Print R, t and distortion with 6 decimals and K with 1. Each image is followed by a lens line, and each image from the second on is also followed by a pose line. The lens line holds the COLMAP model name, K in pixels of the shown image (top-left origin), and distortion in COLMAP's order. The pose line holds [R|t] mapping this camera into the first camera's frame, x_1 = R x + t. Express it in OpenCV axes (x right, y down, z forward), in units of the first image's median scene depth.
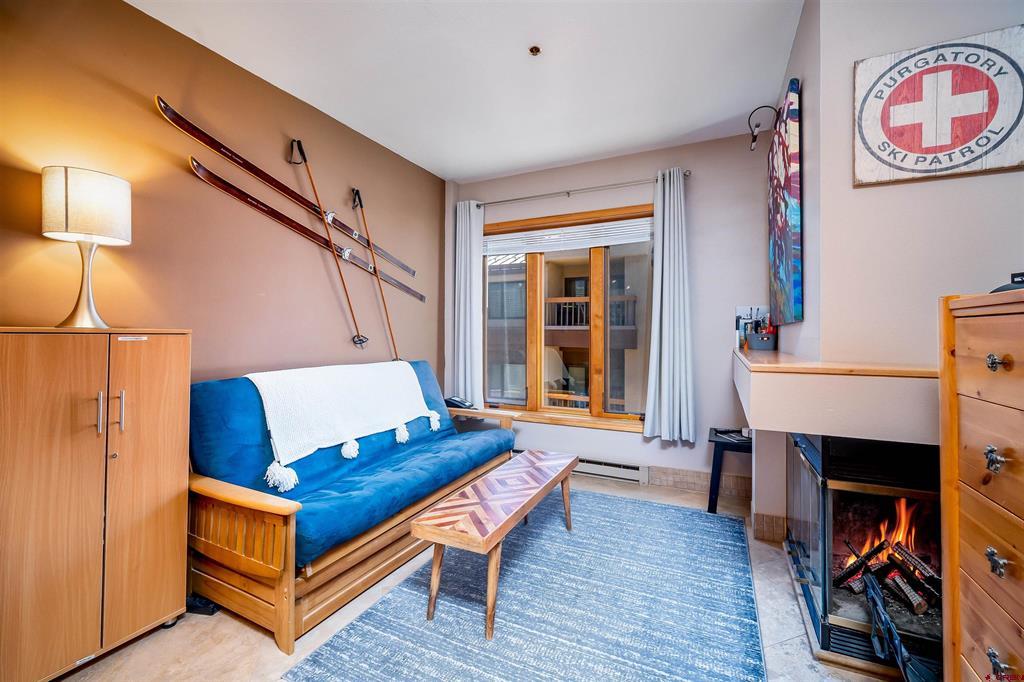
lens RADIAL K [[417.7, 0, 545.6], [0, 417.7, 328.6], [0, 0, 1]] dist [-0.000258, -0.000719]
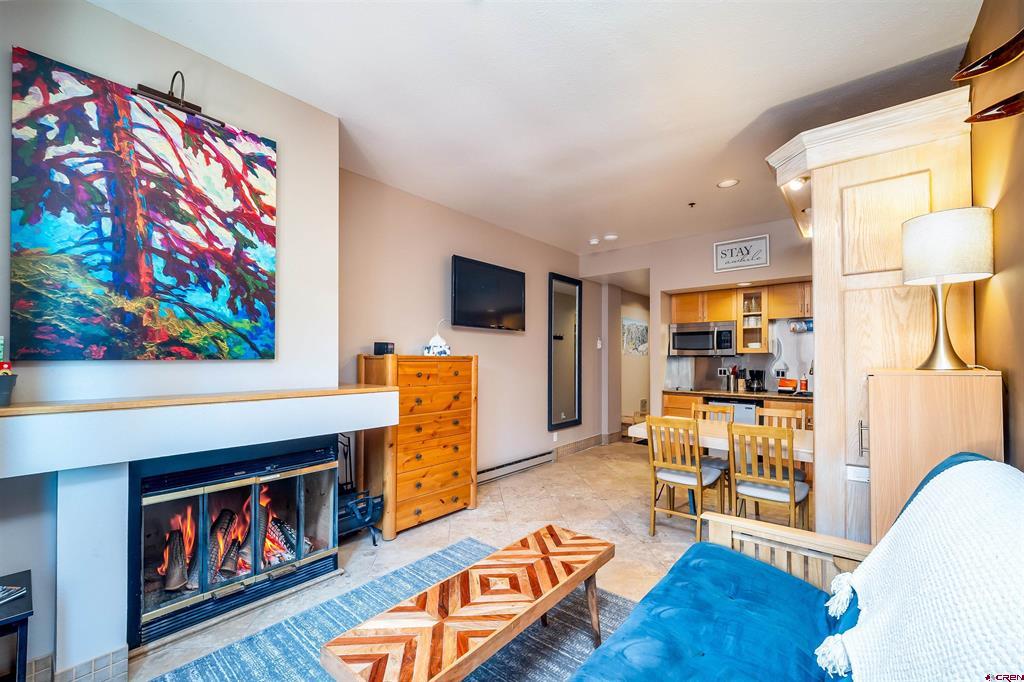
lens RADIAL K [[417.7, 0, 518.0], [0, 417.7, 350.2], [0, 0, 1]] dist [-0.000258, -0.000719]
pose [[-0.954981, 0.004422, 0.296634, -0.295672], [-0.005374, 0.999467, -0.032202, -0.006564], [-0.296619, -0.032347, -0.954448, 1.548808]]
